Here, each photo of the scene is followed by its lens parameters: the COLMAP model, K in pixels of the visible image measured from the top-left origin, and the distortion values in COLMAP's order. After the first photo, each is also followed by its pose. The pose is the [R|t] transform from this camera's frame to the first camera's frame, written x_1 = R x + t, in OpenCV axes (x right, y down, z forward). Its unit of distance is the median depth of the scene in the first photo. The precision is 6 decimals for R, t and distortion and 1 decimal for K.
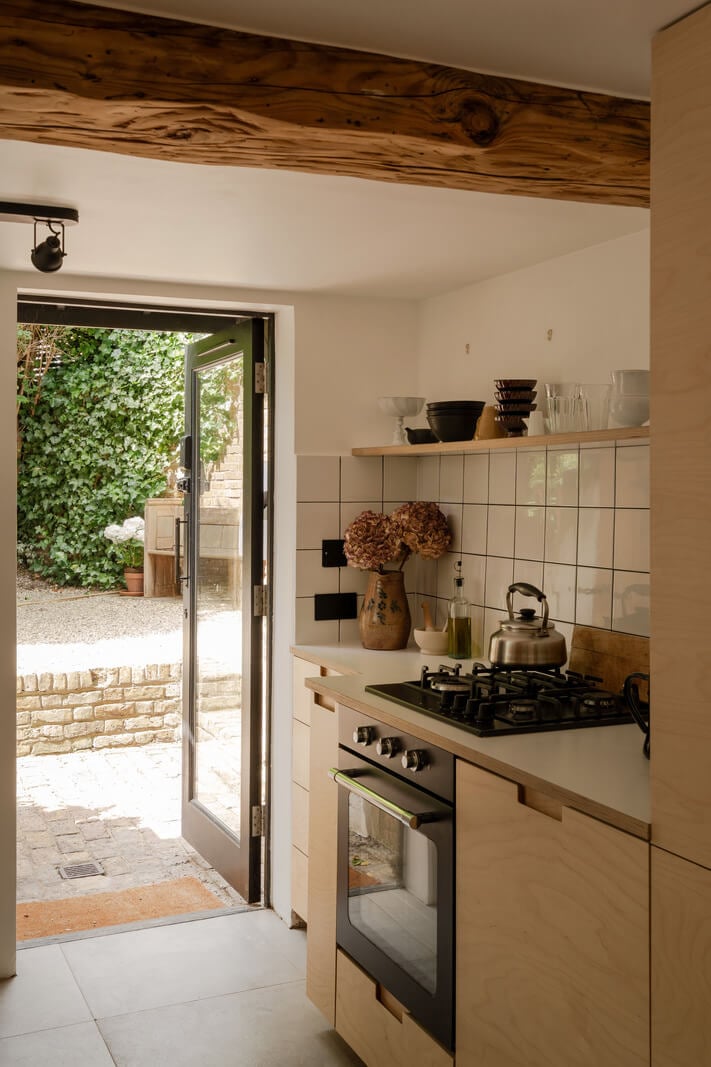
lens RADIAL K [[1099.2, 0, 354.4], [0, 1099.2, 530.4], [0, 0, 1]] dist [0.026524, 0.000000]
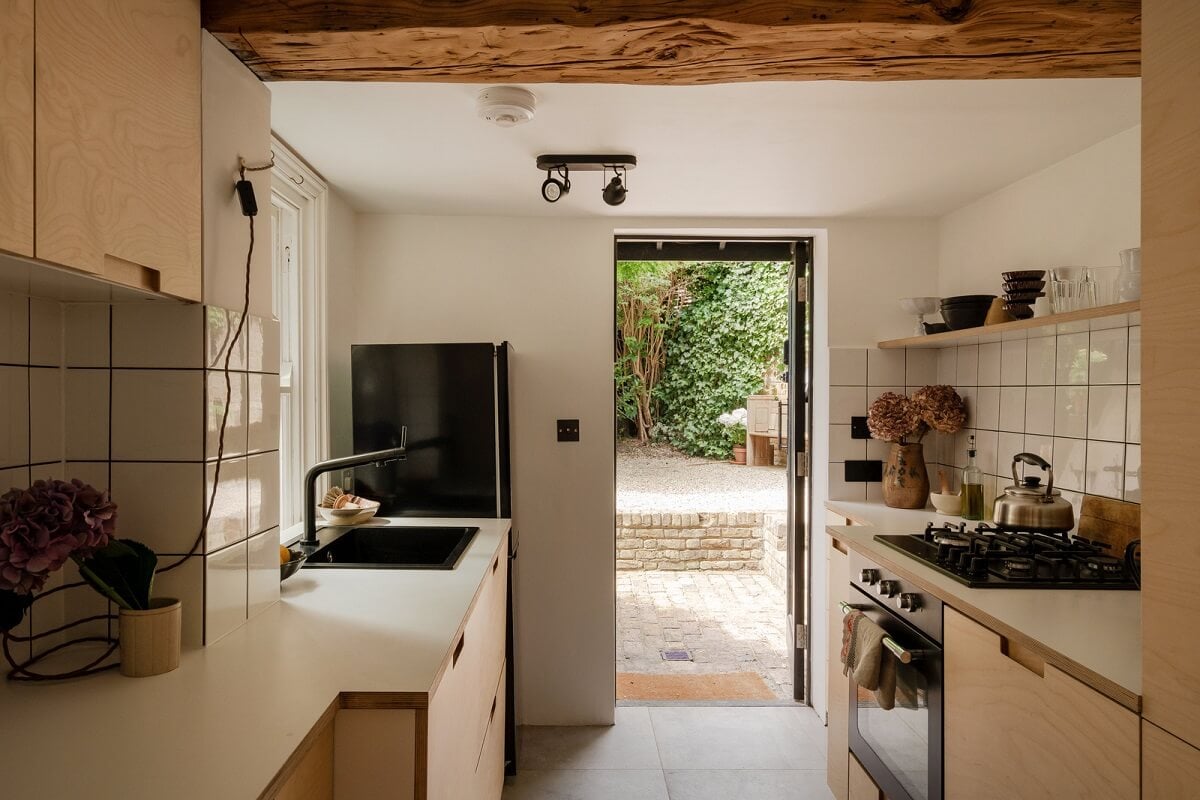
lens RADIAL K [[760.6, 0, 594.0], [0, 760.6, 409.6], [0, 0, 1]] dist [0.012013, -0.001296]
pose [[0.918052, 0.010888, -0.396311, 0.055017], [-0.017525, 0.999760, -0.013129, 0.021144], [0.396073, 0.018998, 0.918022, 0.118119]]
